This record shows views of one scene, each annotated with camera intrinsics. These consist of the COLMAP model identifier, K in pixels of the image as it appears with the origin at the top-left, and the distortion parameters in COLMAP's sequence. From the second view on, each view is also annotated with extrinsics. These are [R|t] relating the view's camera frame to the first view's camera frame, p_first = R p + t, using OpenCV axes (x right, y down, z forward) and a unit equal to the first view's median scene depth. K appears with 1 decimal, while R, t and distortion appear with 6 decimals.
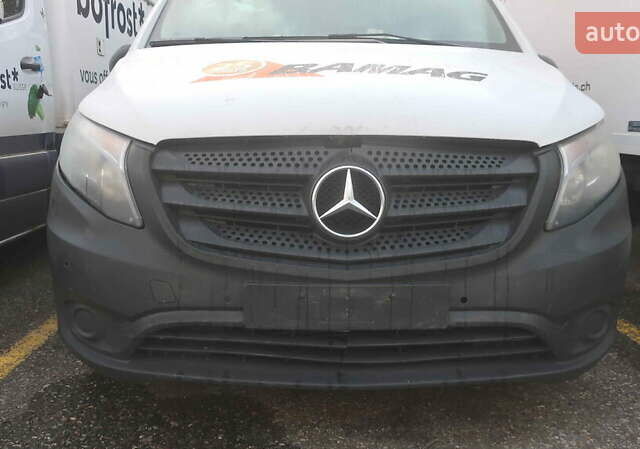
lens RADIAL K [[654.5, 0, 315.4], [0, 654.5, 209.9], [0, 0, 1]] dist [-0.007775, 0.000000]
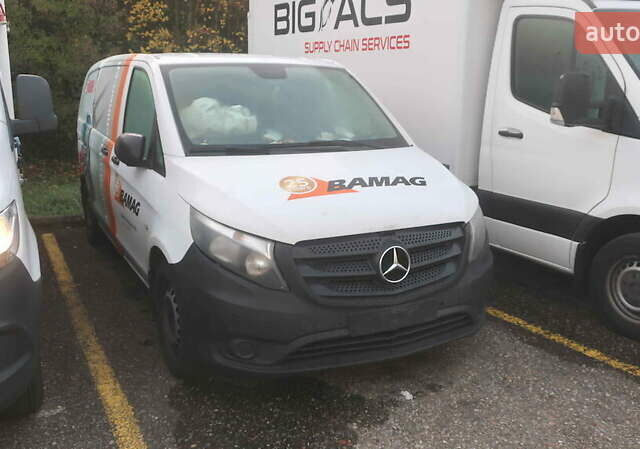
lens RADIAL K [[654.5, 0, 323.2], [0, 654.5, 226.4], [0, 0, 1]] dist [-0.007775, 0.000000]
pose [[0.894437, -0.101825, 0.435446, -0.950158], [0.067823, 0.993356, 0.092975, -0.311226], [-0.442020, -0.053627, 0.895401, -0.629647]]
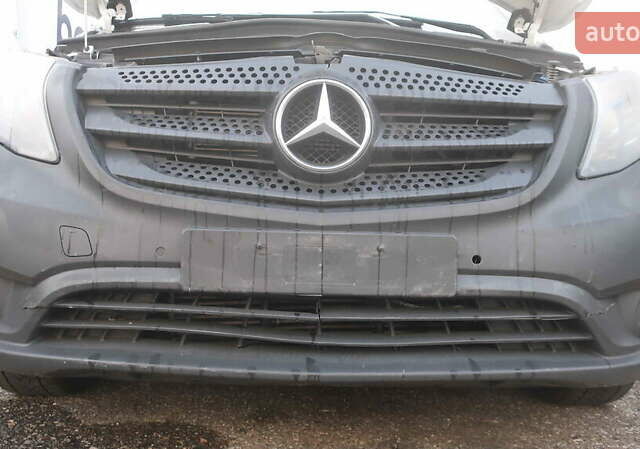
lens RADIAL K [[654.5, 0, 316.1], [0, 654.5, 202.7], [0, 0, 1]] dist [-0.007775, 0.000000]
pose [[0.999886, 0.015098, 0.000507, 0.041404], [-0.014802, 0.985864, -0.166891, 0.200129], [-0.003020, 0.166864, 0.985975, 0.248451]]
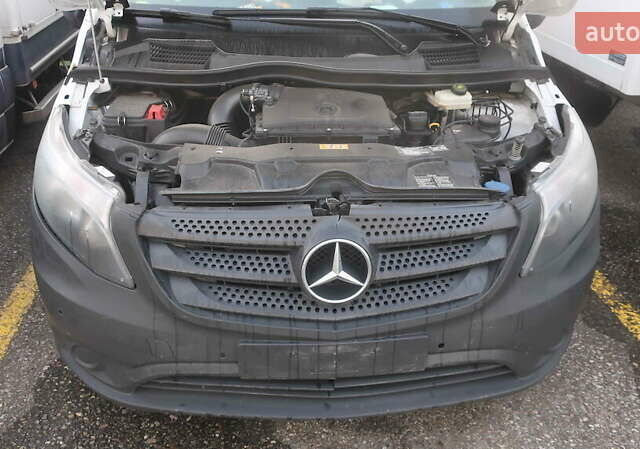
lens RADIAL K [[654.5, 0, 318.5], [0, 654.5, 223.6], [0, 0, 1]] dist [-0.007775, 0.000000]
pose [[0.997831, -0.021240, 0.062308, -0.039646], [0.000467, 0.948778, 0.315943, -0.395834], [-0.065828, -0.315229, 0.946730, 0.047930]]
